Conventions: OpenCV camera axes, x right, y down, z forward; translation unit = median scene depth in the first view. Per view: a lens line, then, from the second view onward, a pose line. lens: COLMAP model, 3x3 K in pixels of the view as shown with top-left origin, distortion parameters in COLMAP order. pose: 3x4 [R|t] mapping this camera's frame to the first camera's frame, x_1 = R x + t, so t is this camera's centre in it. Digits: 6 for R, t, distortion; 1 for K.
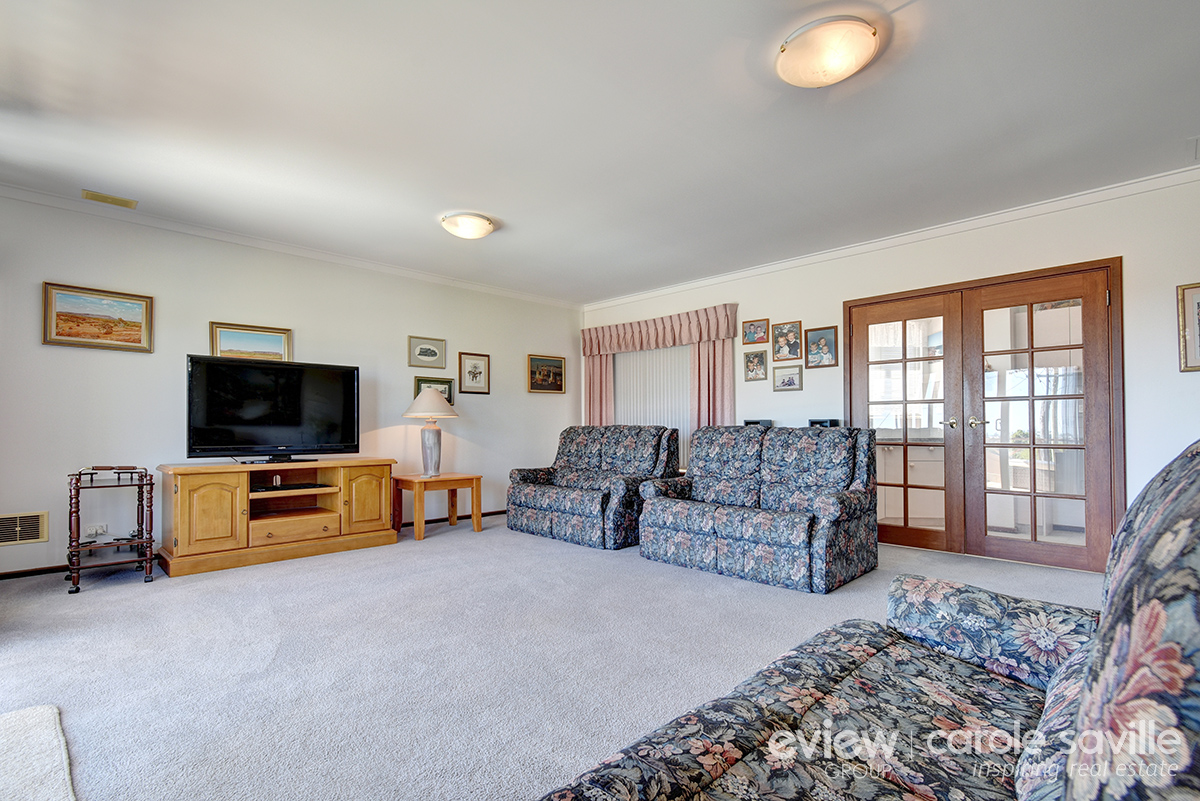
lens RADIAL K [[542.5, 0, 595.5], [0, 542.5, 422.1], [0, 0, 1]] dist [0.001052, -0.000998]
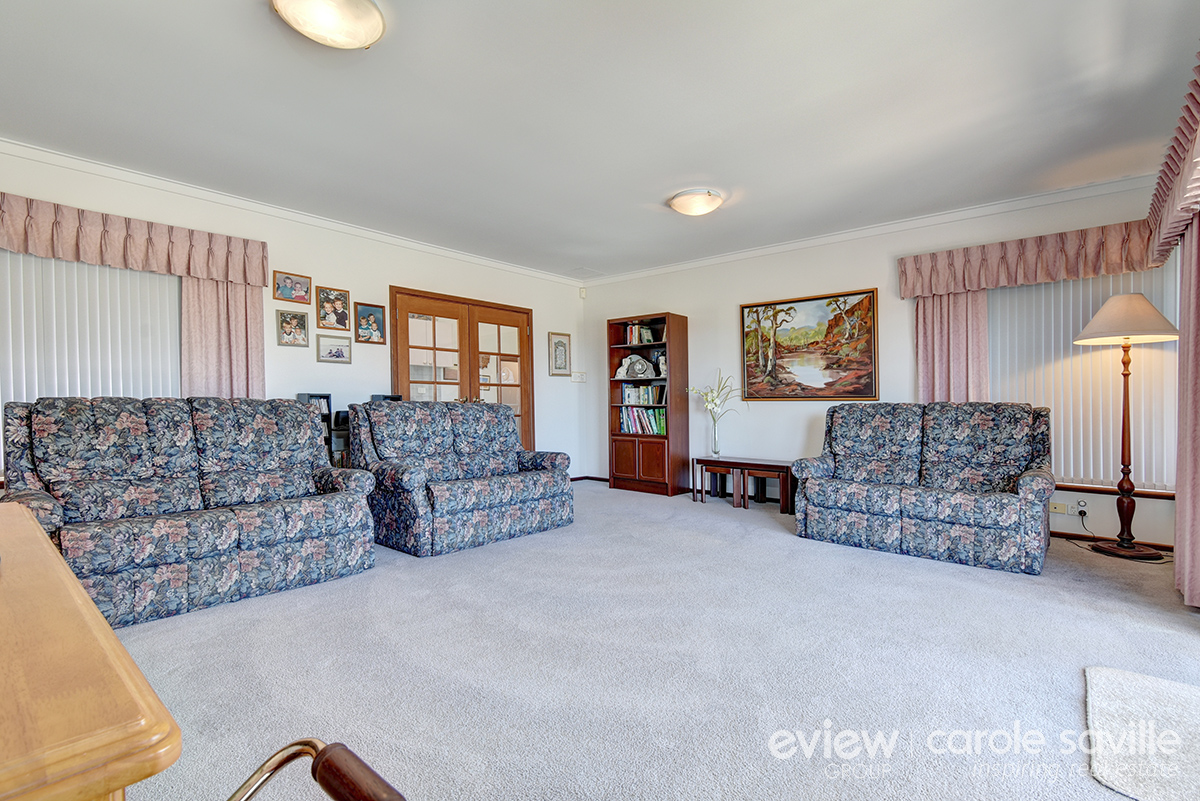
lens RADIAL K [[542.5, 0, 608.8], [0, 542.5, 405.7], [0, 0, 1]] dist [0.001052, -0.000998]
pose [[-0.052502, 0.004042, 0.998613, -0.583621], [-0.009548, 0.999944, -0.004549, 0.013474], [-0.998575, -0.009773, -0.052460, 0.587995]]
